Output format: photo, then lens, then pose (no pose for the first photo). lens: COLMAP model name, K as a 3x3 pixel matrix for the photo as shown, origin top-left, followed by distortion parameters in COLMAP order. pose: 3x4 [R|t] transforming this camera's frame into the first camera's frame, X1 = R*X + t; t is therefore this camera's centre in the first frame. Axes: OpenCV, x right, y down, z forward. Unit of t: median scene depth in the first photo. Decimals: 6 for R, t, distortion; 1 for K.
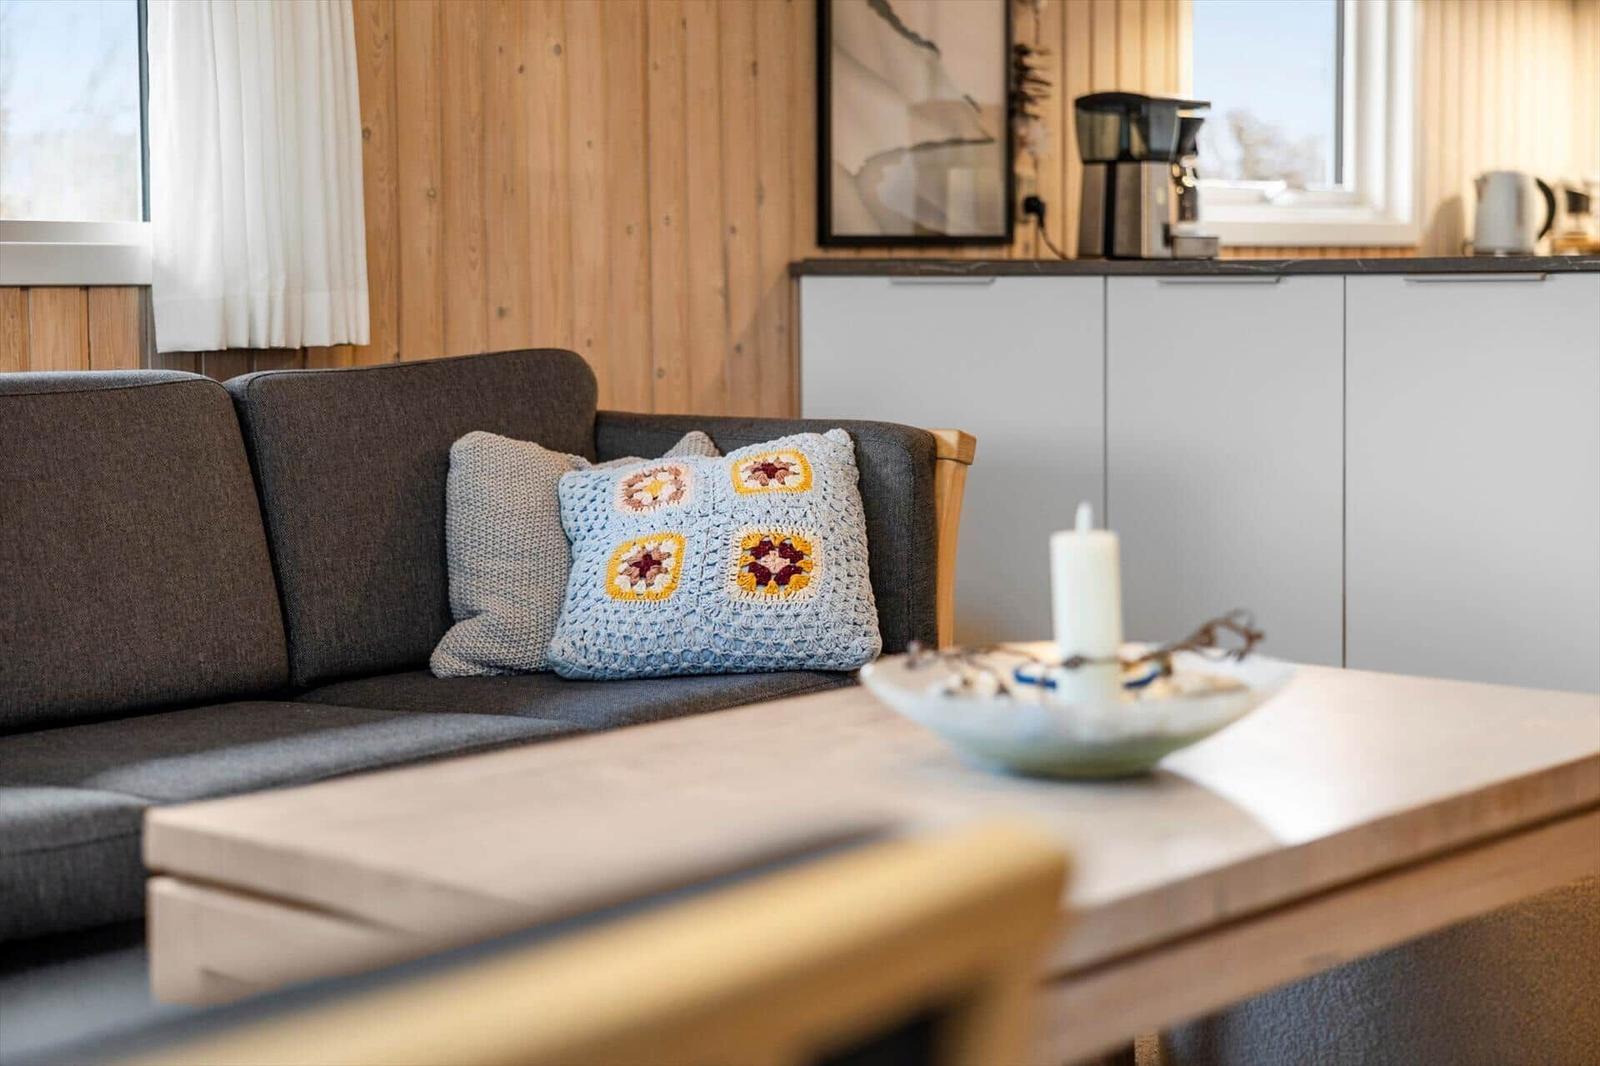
lens RADIAL K [[2786.0, 0, 800.0], [0, 2786.0, 533.0], [0, 0, 1]] dist [-0.014256, -0.025513]
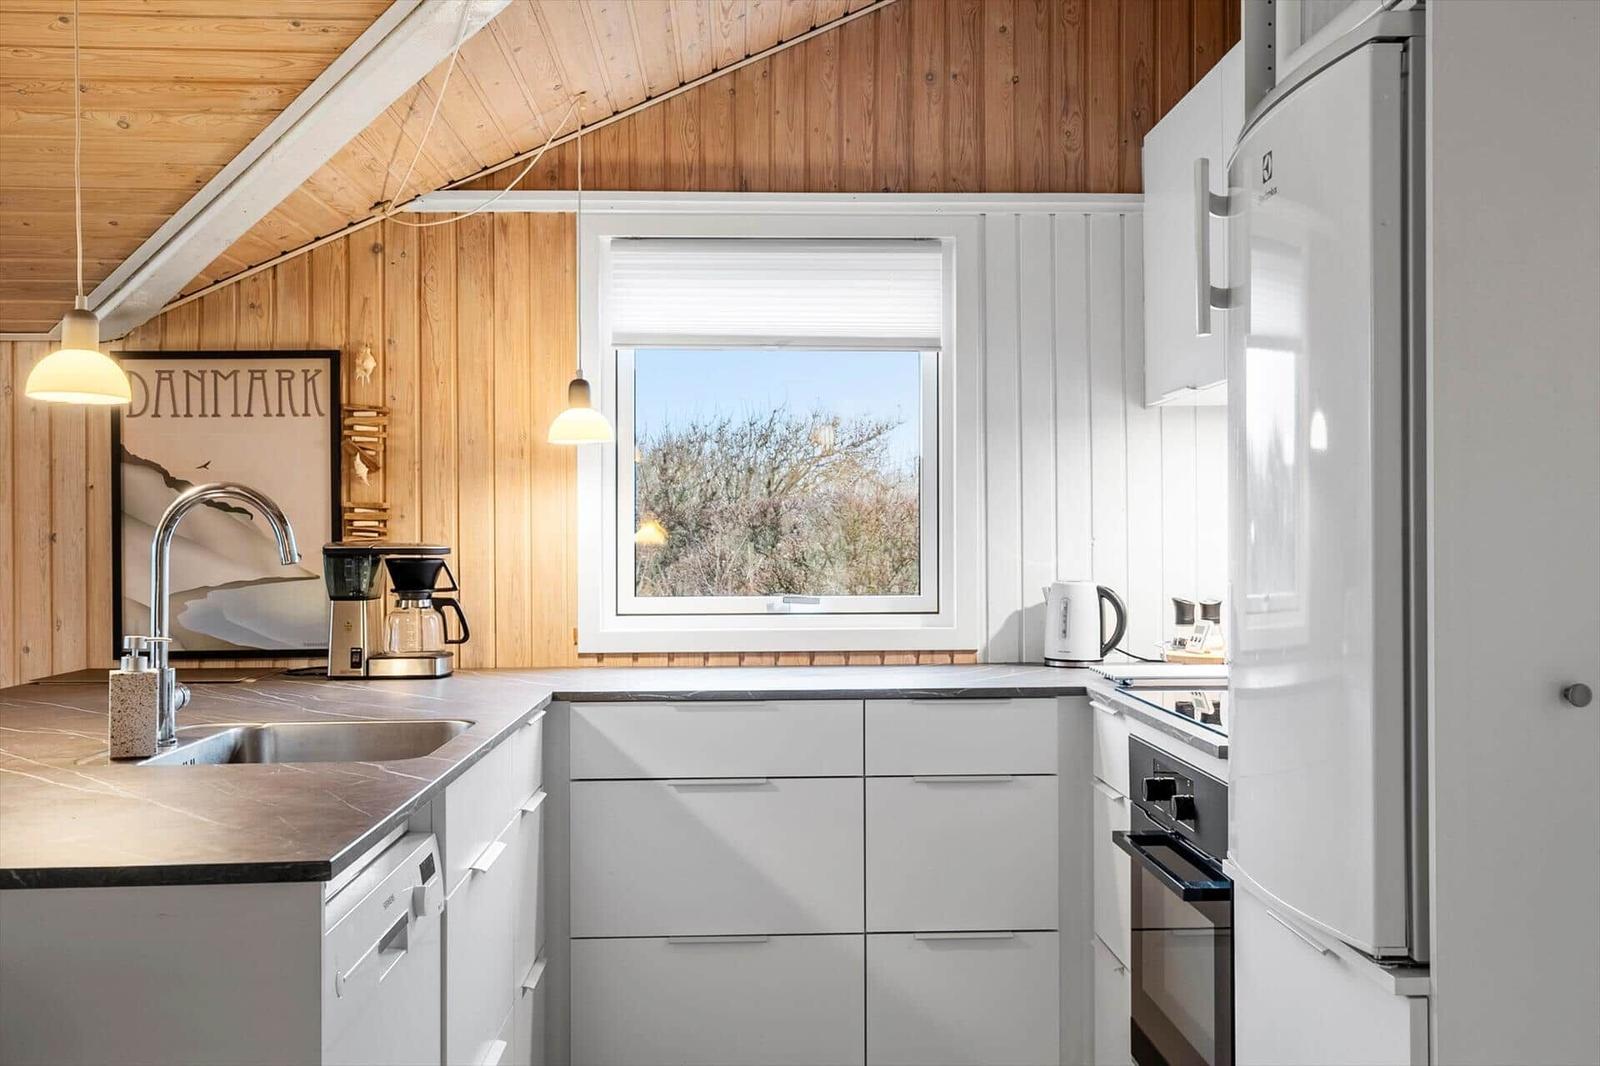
lens RADIAL K [[1258.9, 0, 800.0], [0, 1258.9, 533.0], [0, 0, 1]] dist [0.007544, 0.011073]
pose [[0.677220, -0.008771, -0.735728, 0.708633], [-0.065426, 0.995250, -0.072087, -0.142879], [0.732866, 0.096955, 0.673430, 0.815444]]
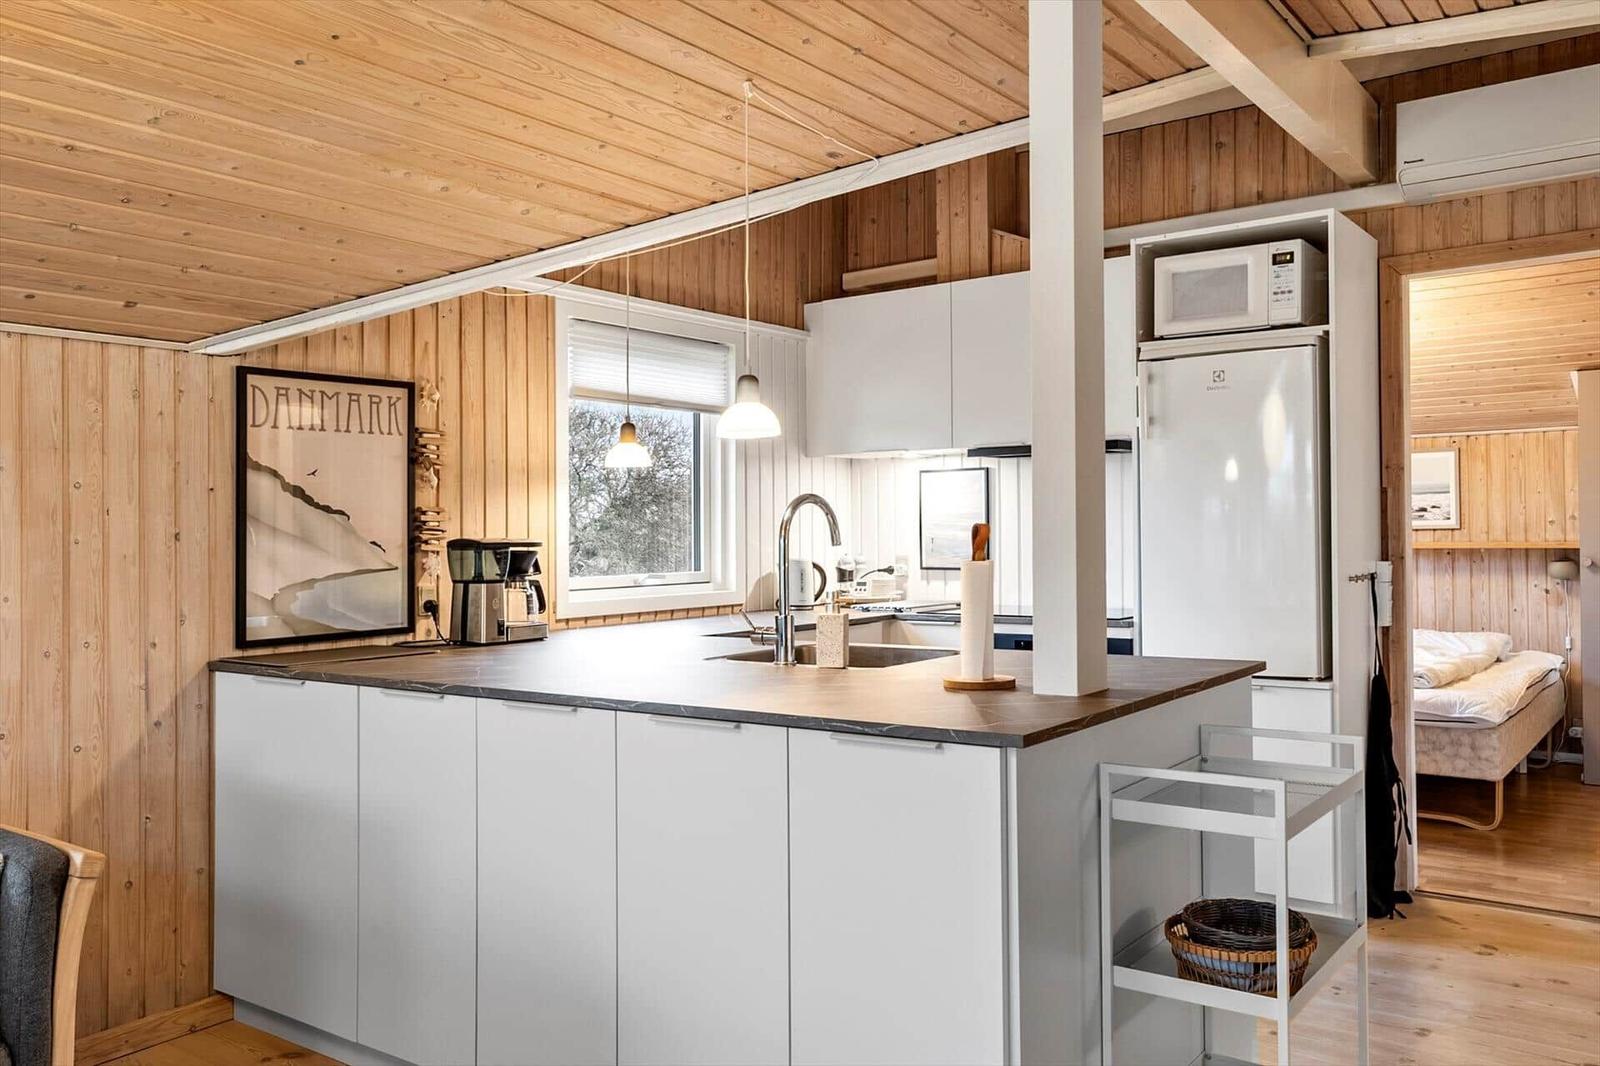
lens RADIAL K [[1258.9, 0, 800.0], [0, 1258.9, 533.0], [0, 0, 1]] dist [0.007544, 0.011073]
pose [[0.997405, -0.013737, 0.070676, 0.266236], [0.020526, 0.995147, -0.096239, -0.092643], [-0.069011, 0.097440, 0.992846, 0.281790]]
